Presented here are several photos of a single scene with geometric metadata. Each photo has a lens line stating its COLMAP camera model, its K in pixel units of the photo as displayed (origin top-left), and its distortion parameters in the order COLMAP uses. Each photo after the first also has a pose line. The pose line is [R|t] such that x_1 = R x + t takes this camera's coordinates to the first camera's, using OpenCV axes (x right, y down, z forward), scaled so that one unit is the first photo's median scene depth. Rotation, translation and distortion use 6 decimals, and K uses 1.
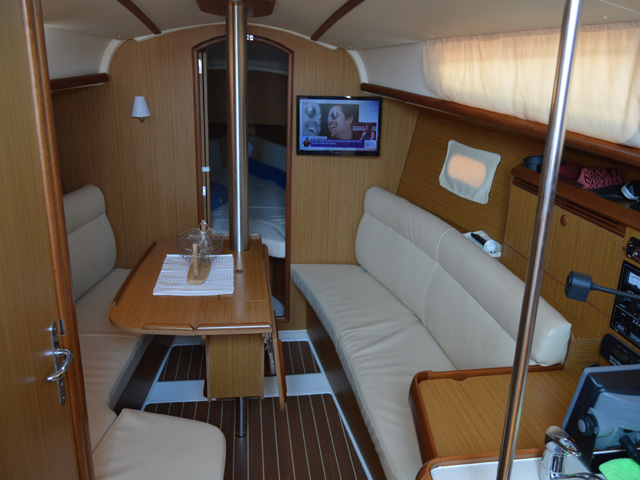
lens RADIAL K [[503.5, 0, 321.0], [0, 503.5, 197.7], [0, 0, 1]] dist [-0.005828, 0.000373]
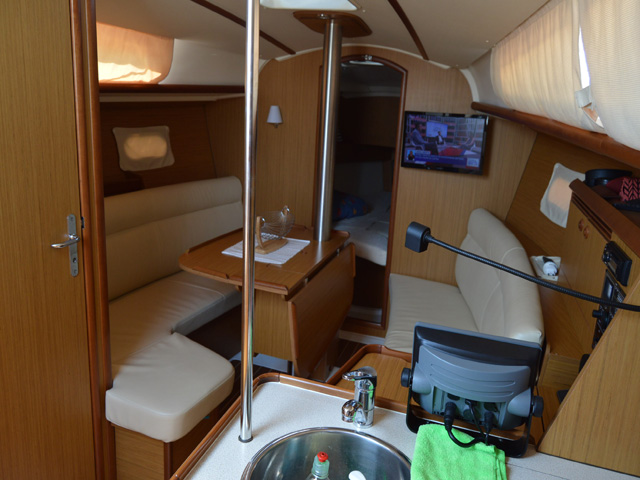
lens RADIAL K [[503.5, 0, 321.0], [0, 503.5, 197.7], [0, 0, 1]] dist [-0.005828, 0.000373]
pose [[0.887953, 0.109643, -0.446673, 0.298024], [-0.152009, 0.986555, -0.060017, 0.071324], [0.434088, 0.121191, 0.892682, -0.003710]]
